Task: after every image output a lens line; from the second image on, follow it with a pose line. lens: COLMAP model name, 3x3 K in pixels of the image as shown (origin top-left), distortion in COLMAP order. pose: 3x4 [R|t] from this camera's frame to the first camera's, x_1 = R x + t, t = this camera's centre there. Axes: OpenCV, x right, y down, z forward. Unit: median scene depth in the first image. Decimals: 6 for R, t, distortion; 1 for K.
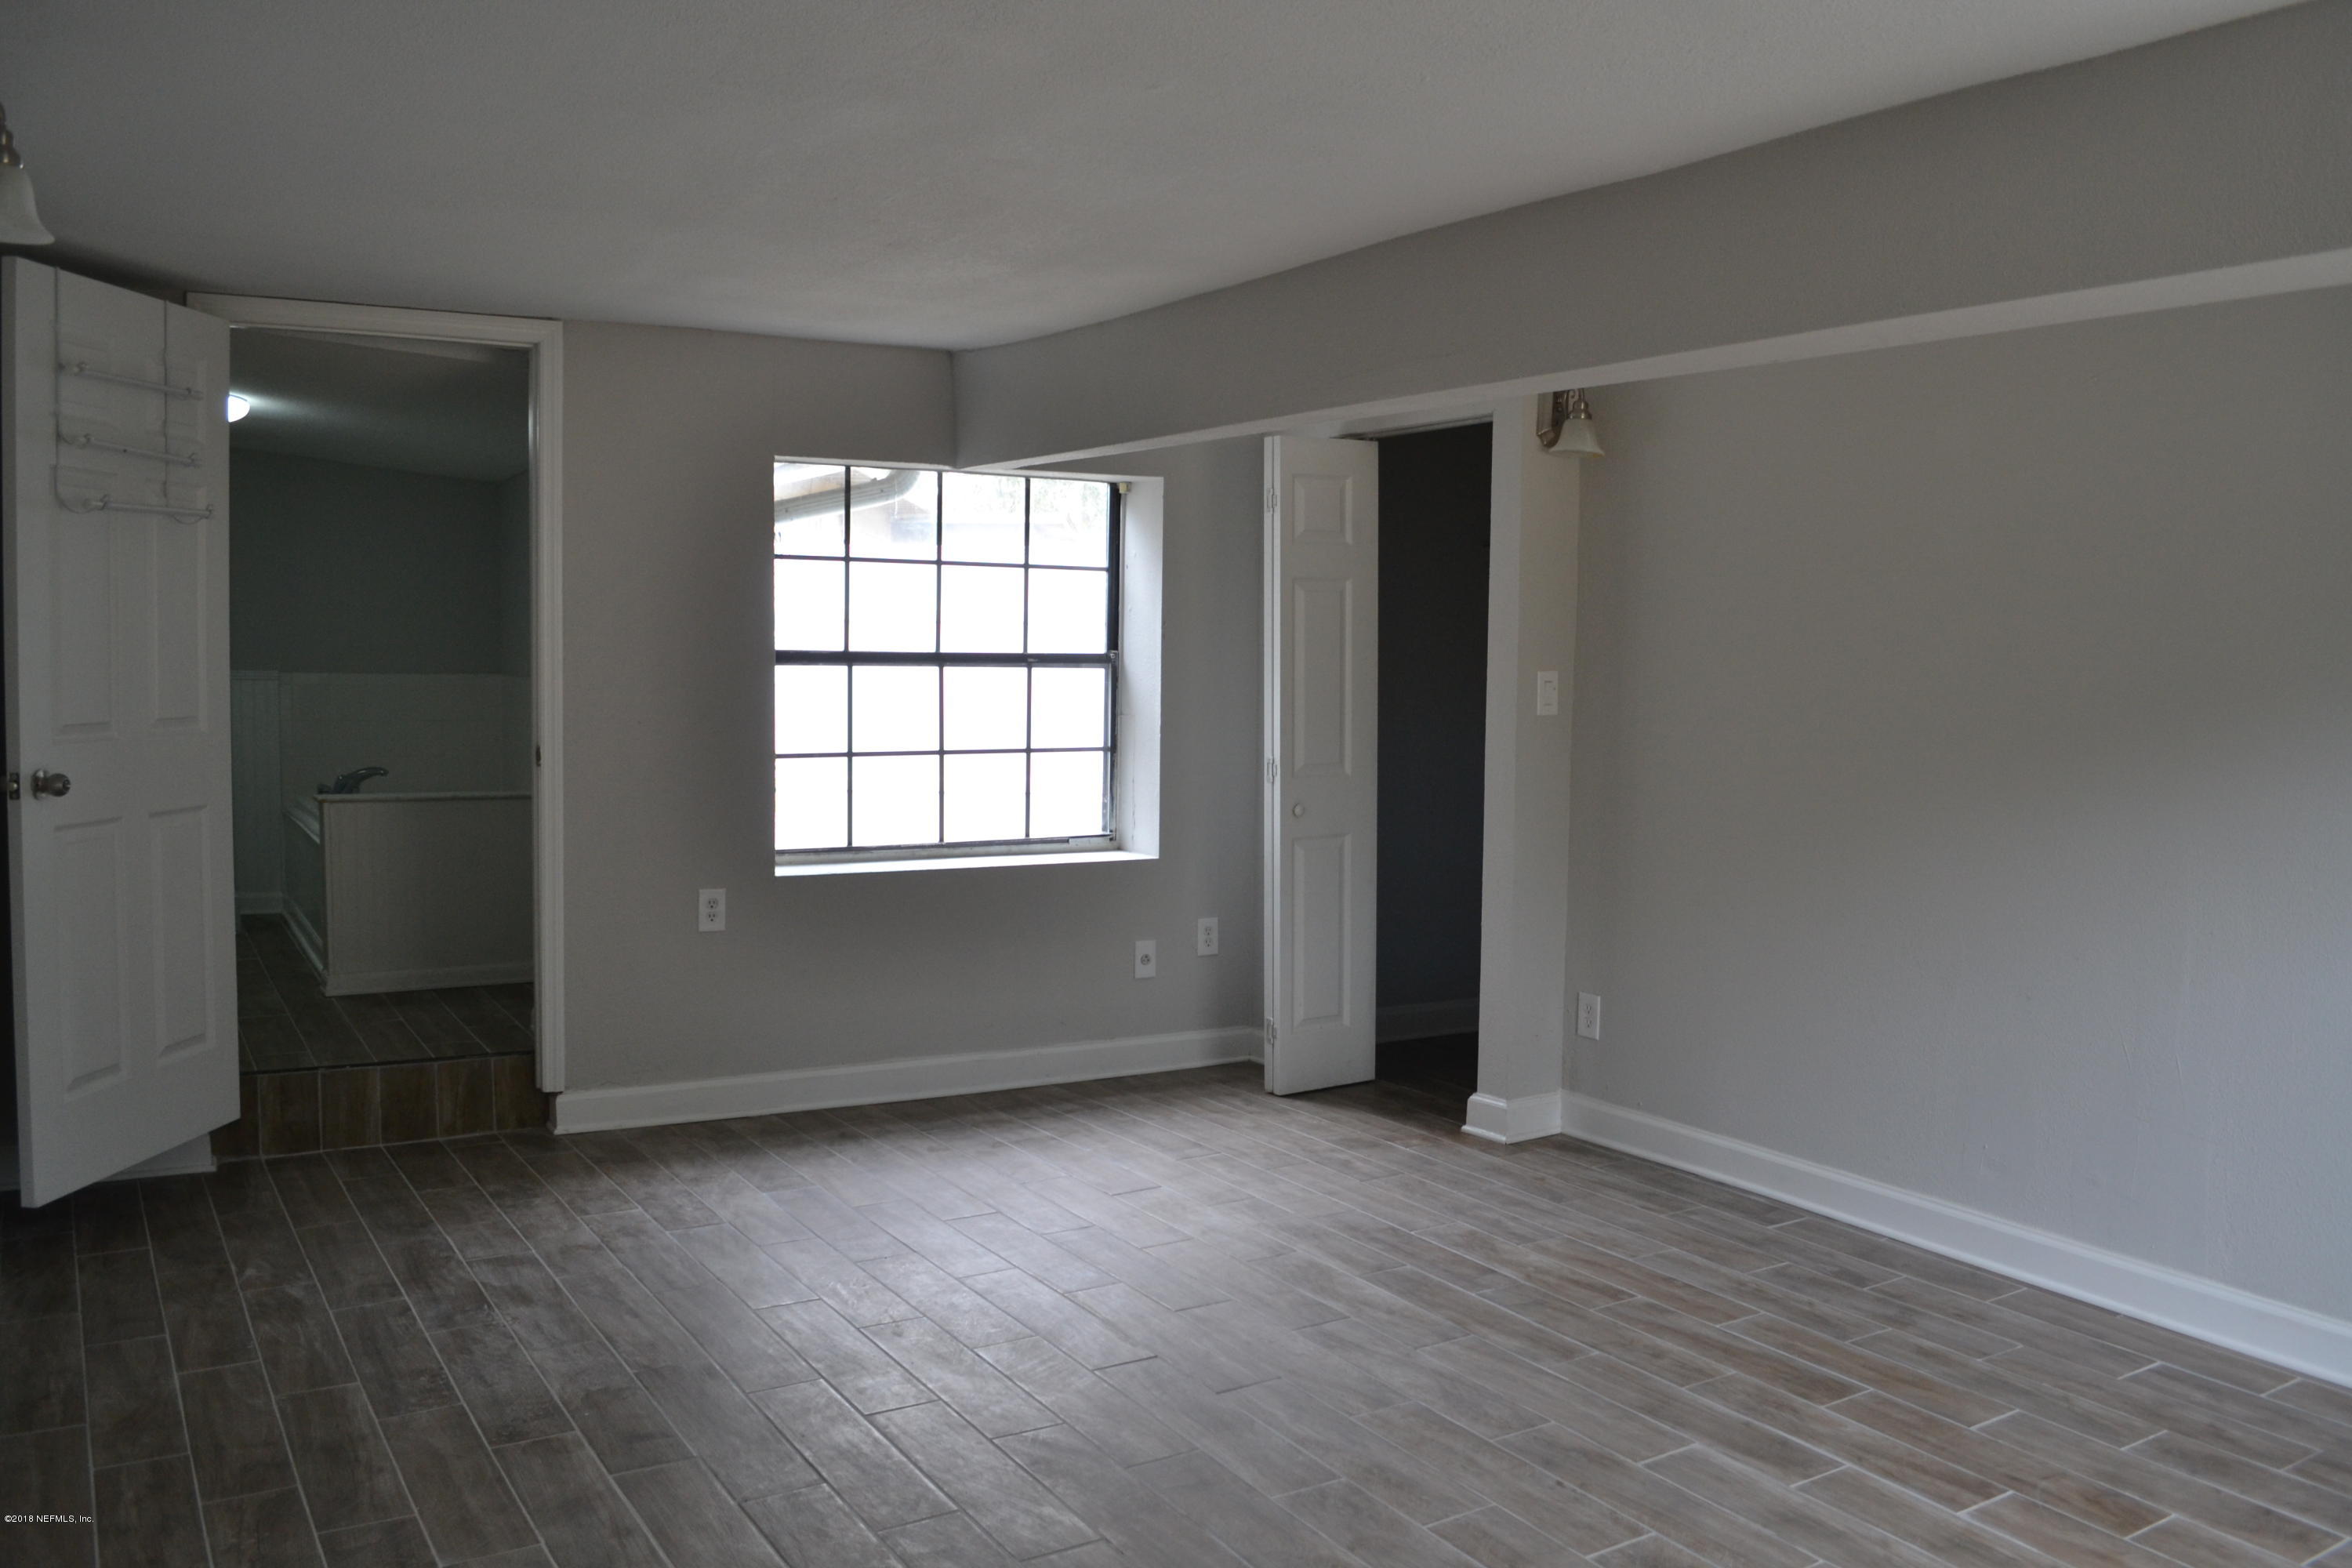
lens RADIAL K [[1933.4, 0, 1176.0], [0, 1933.4, 784.0], [0, 0, 1]] dist [-0.015506, -0.000261]
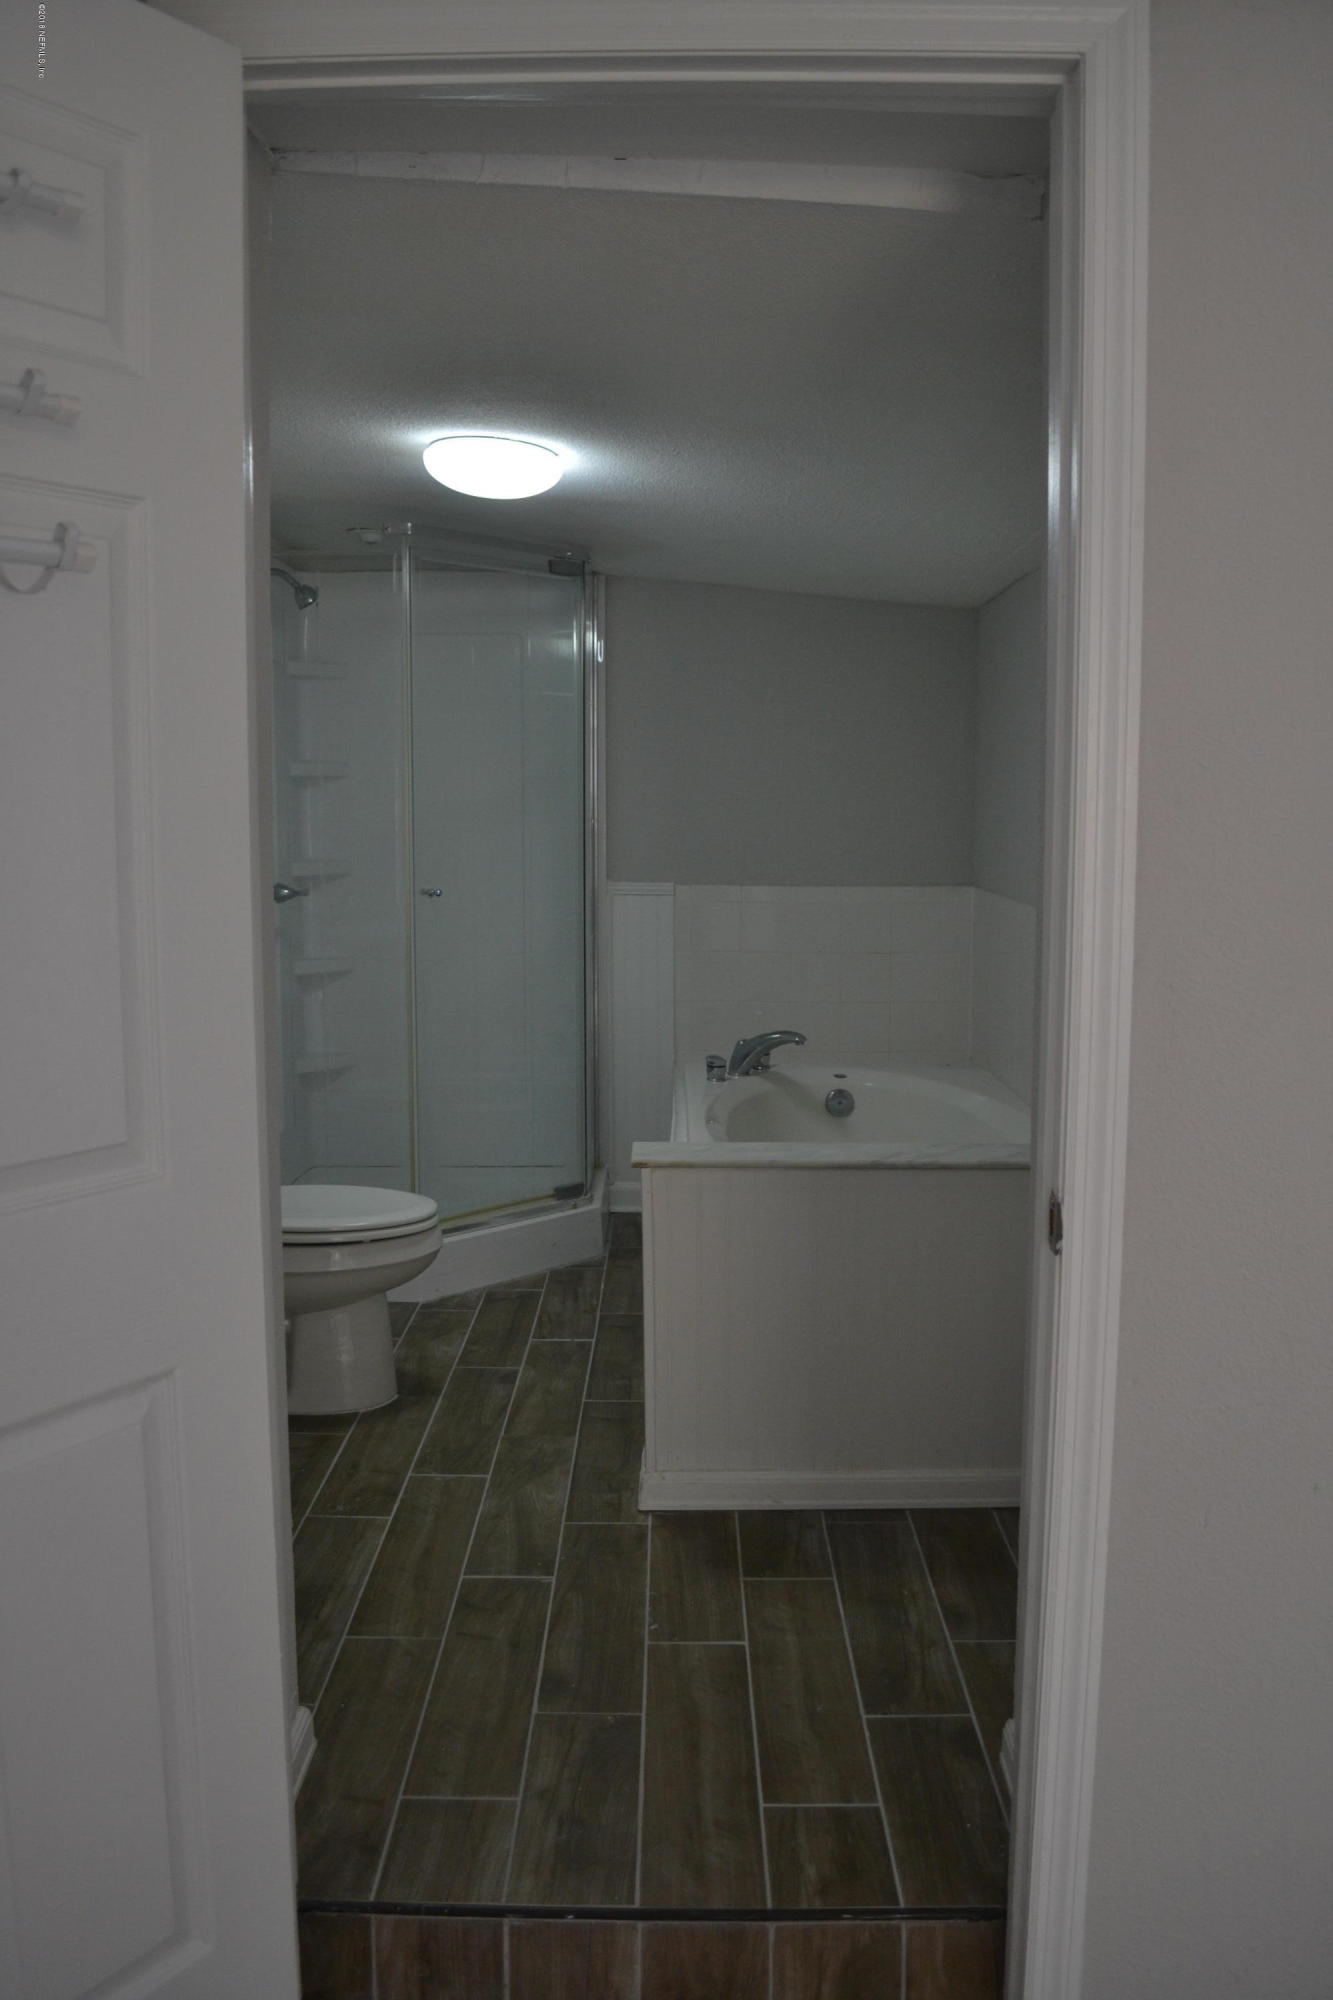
lens RADIAL K [[1644.0, 0, 666.5], [0, 1644.0, 1000.0], [0, 0, 1]] dist [-0.015506, -0.000261]
pose [[0.866530, 0.062693, -0.495173, -0.197521], [-0.038175, 0.997499, 0.059489, -0.061513], [0.497664, -0.032646, 0.866755, 0.563927]]
